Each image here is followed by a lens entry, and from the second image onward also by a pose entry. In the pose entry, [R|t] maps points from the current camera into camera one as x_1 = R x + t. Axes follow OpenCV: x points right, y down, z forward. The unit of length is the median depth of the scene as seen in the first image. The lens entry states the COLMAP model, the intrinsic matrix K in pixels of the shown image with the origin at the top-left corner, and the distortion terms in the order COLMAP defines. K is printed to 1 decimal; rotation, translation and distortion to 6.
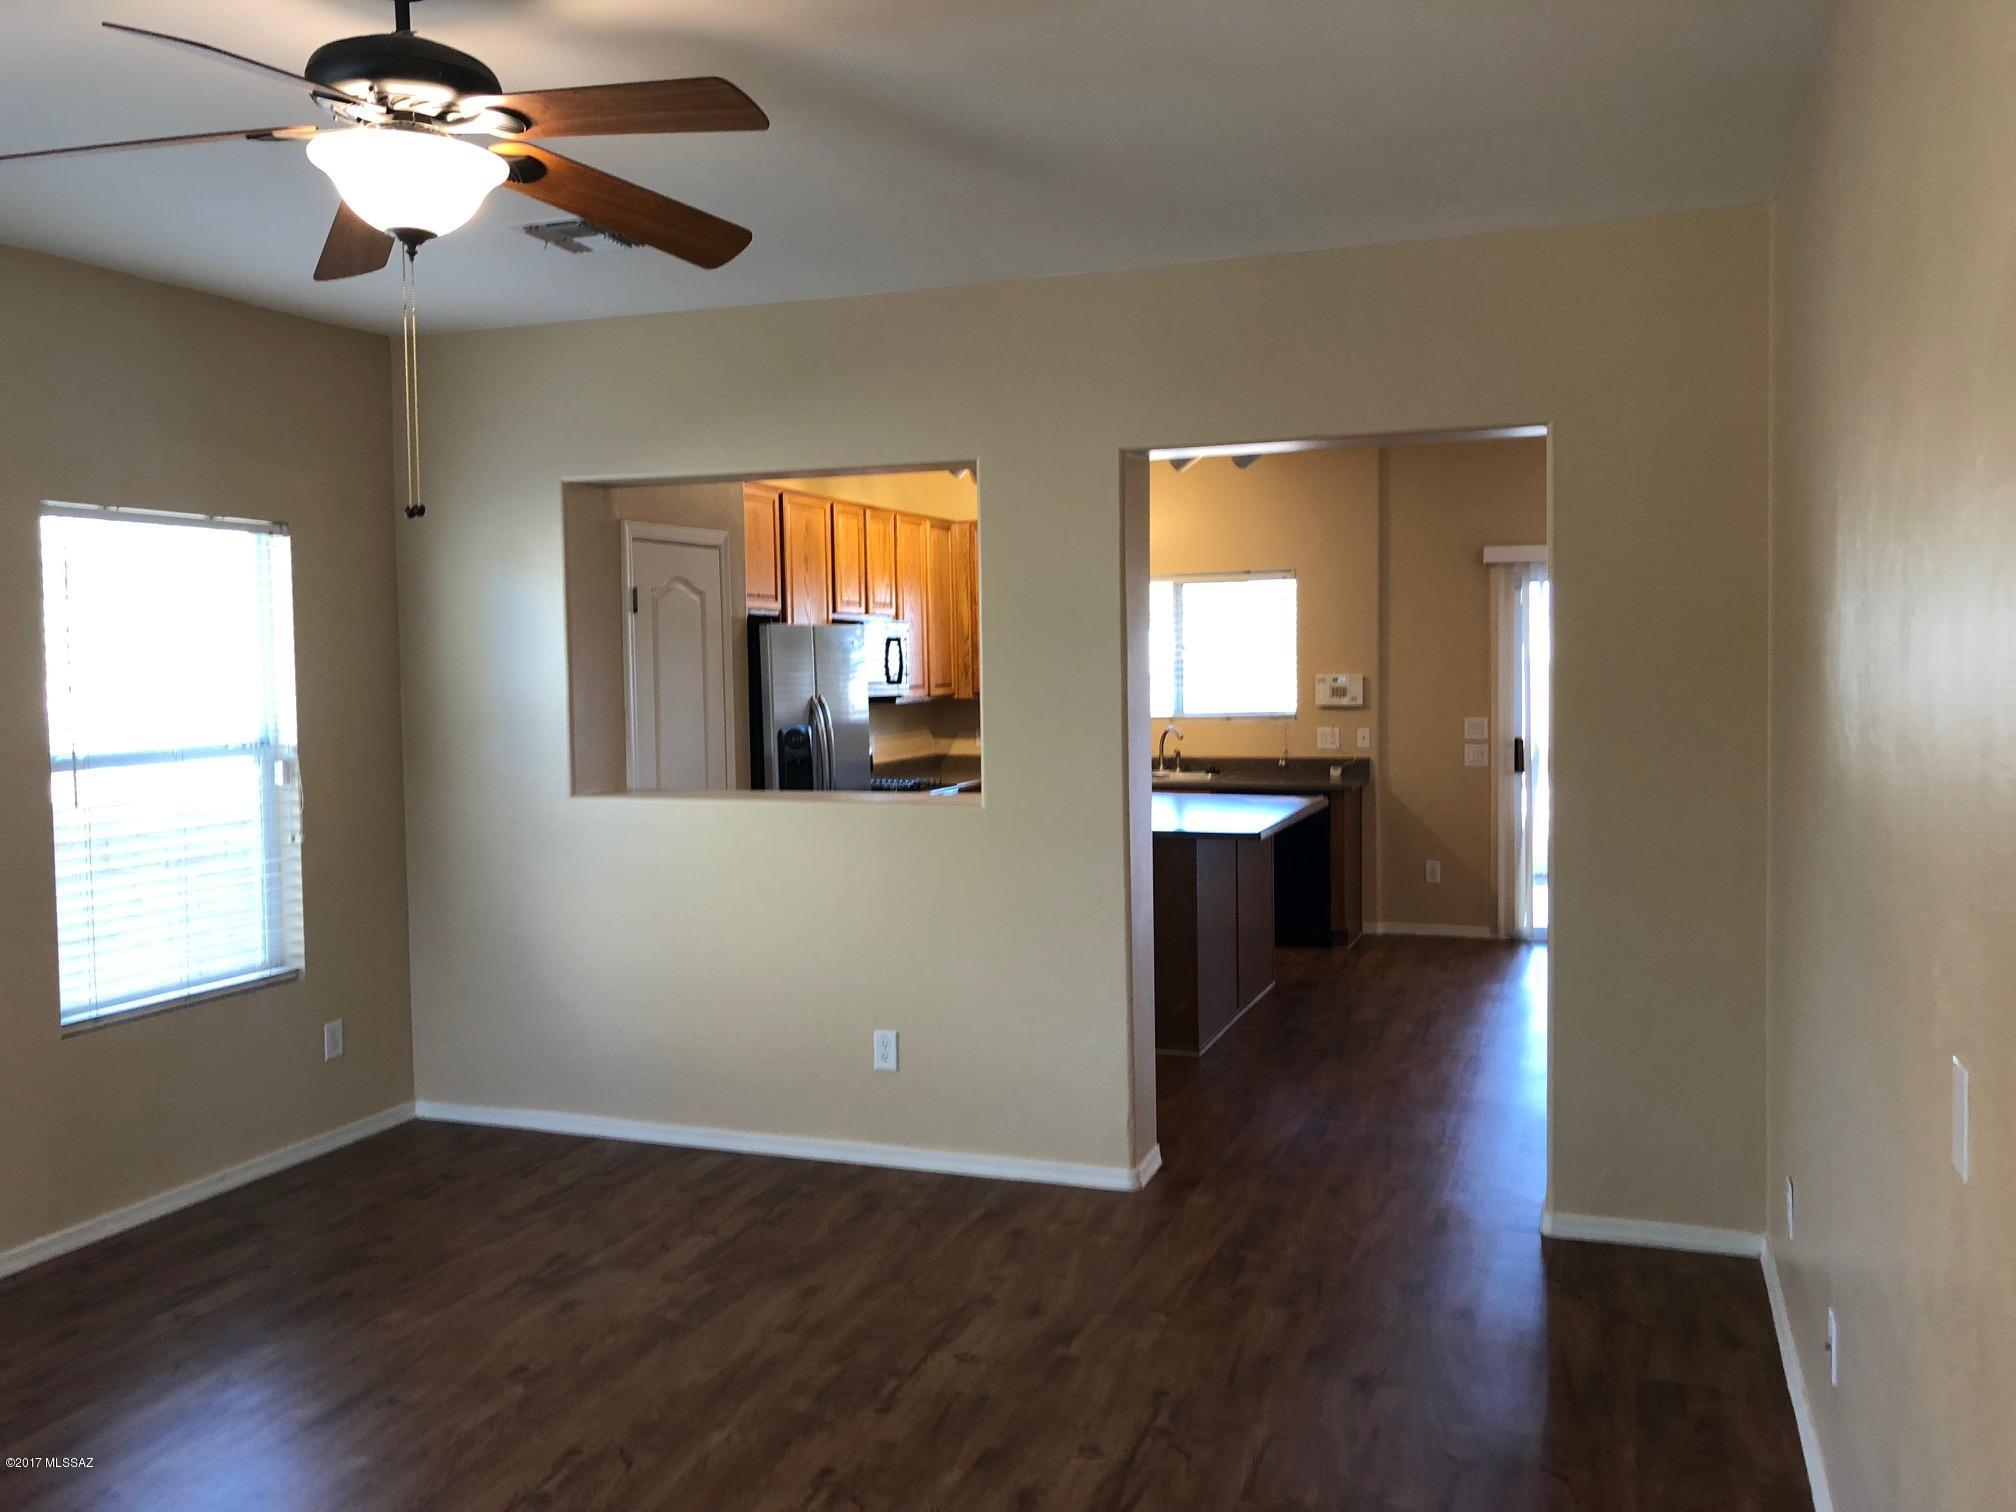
lens RADIAL K [[1639.1, 0, 1018.3], [0, 1639.1, 743.4], [0, 0, 1]] dist [0.060197, -0.078950]
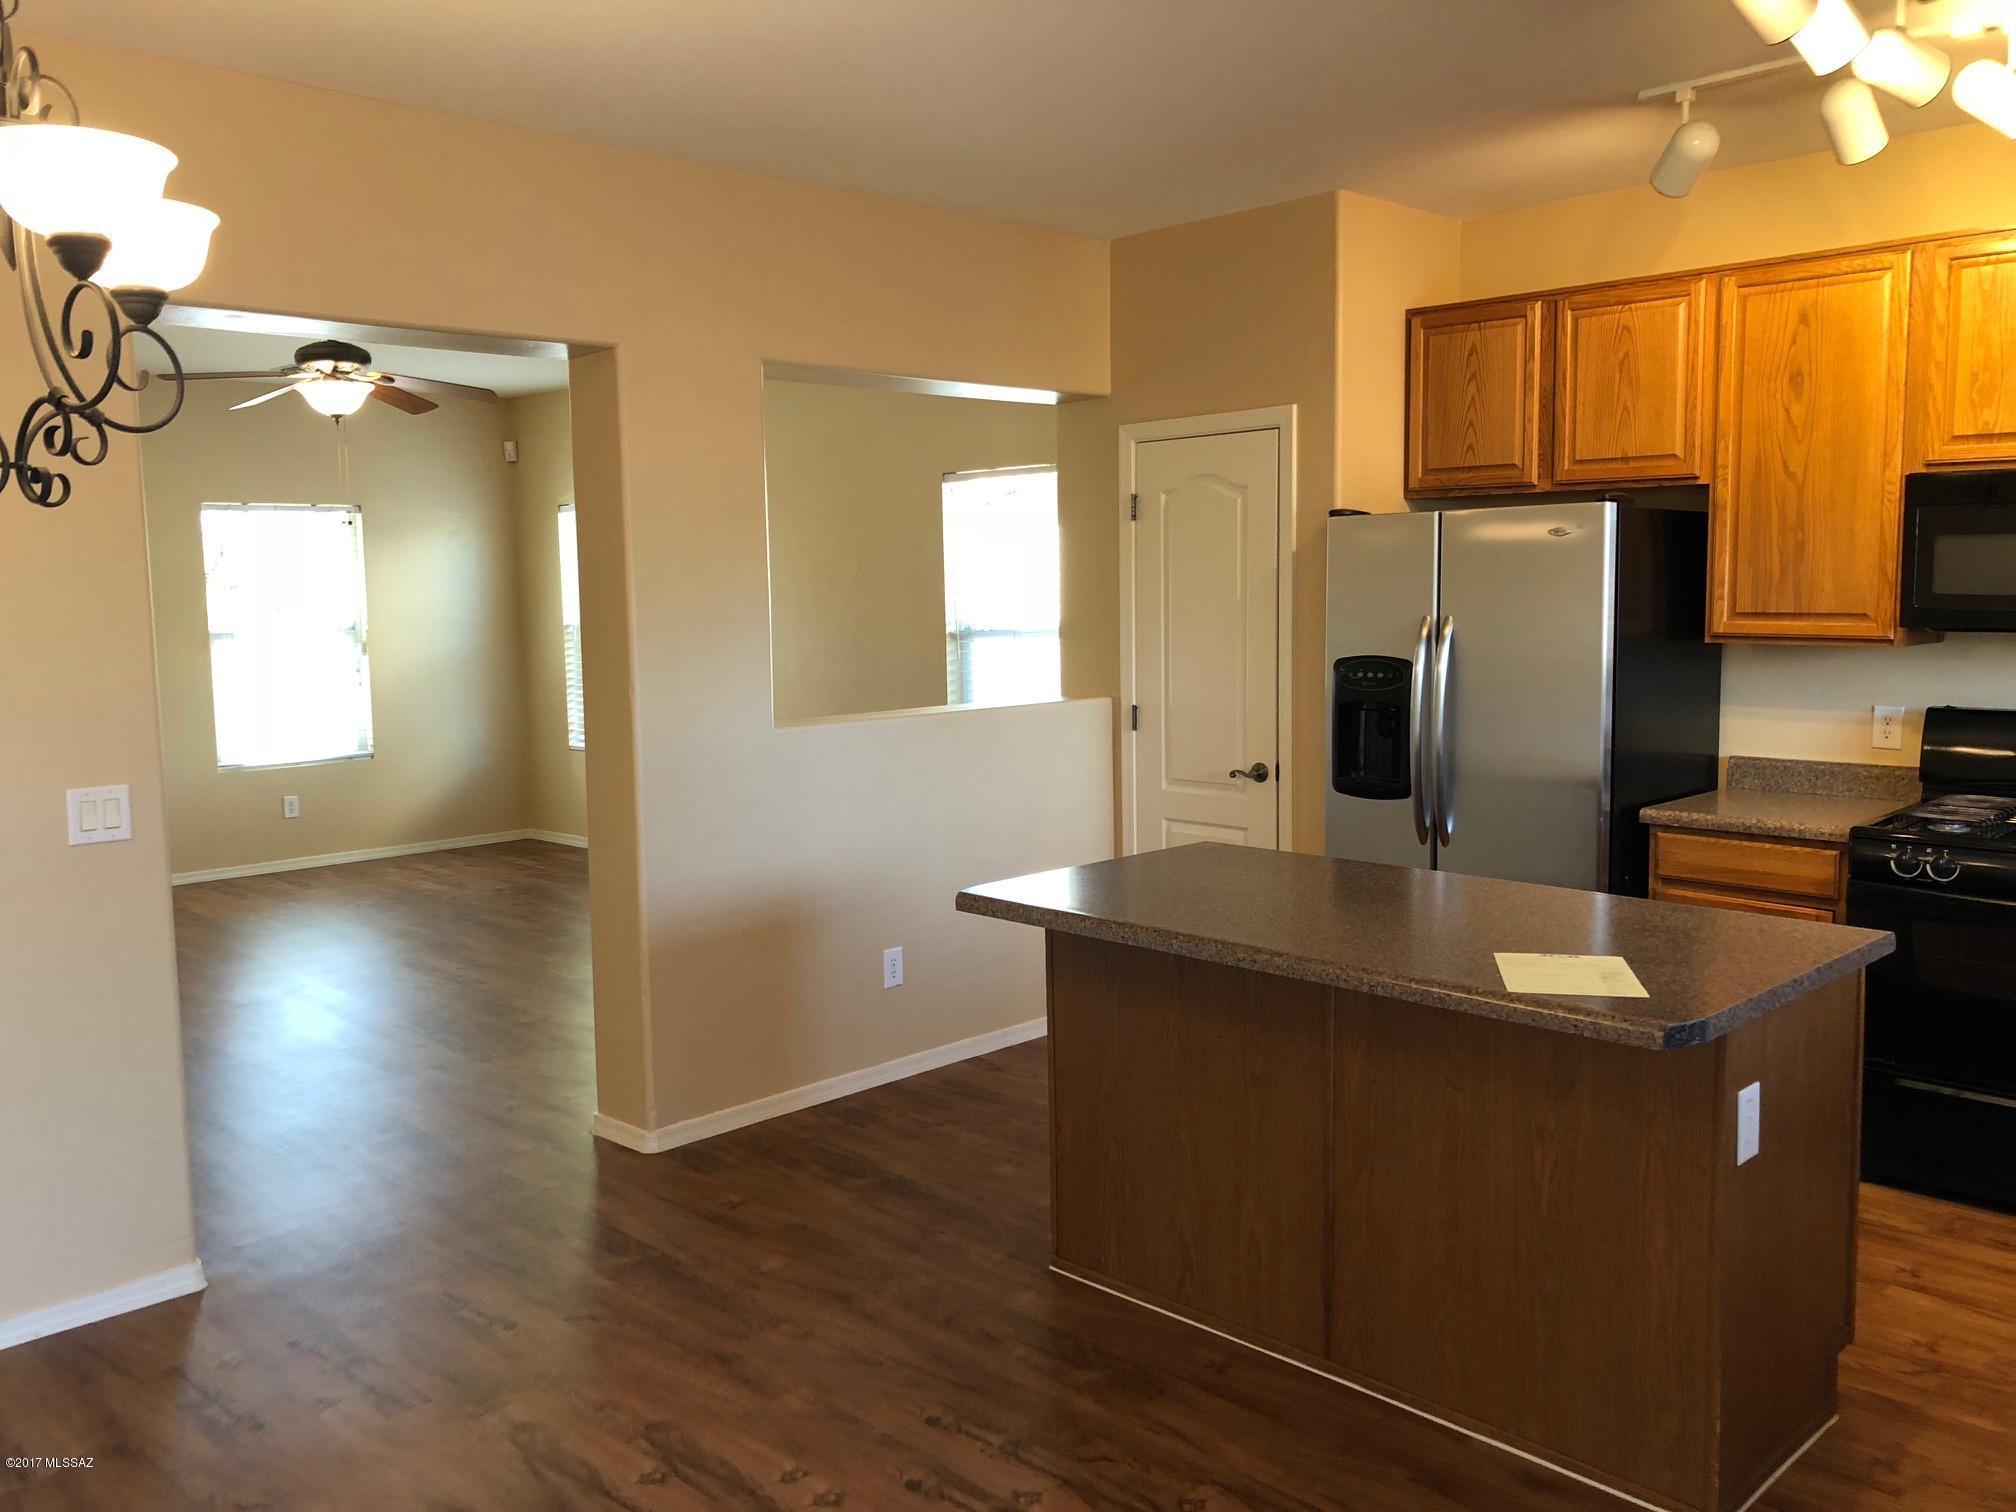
lens RADIAL K [[1653.7, 0, 1008.0], [0, 1653.7, 732.7], [0, 0, 1]] dist [0.057108, -0.101958]
pose [[-0.424667, 0.108010, -0.898884, 0.437969], [-0.025350, 0.991050, 0.131061, -0.050598], [0.904995, 0.078444, -0.418128, 0.855784]]
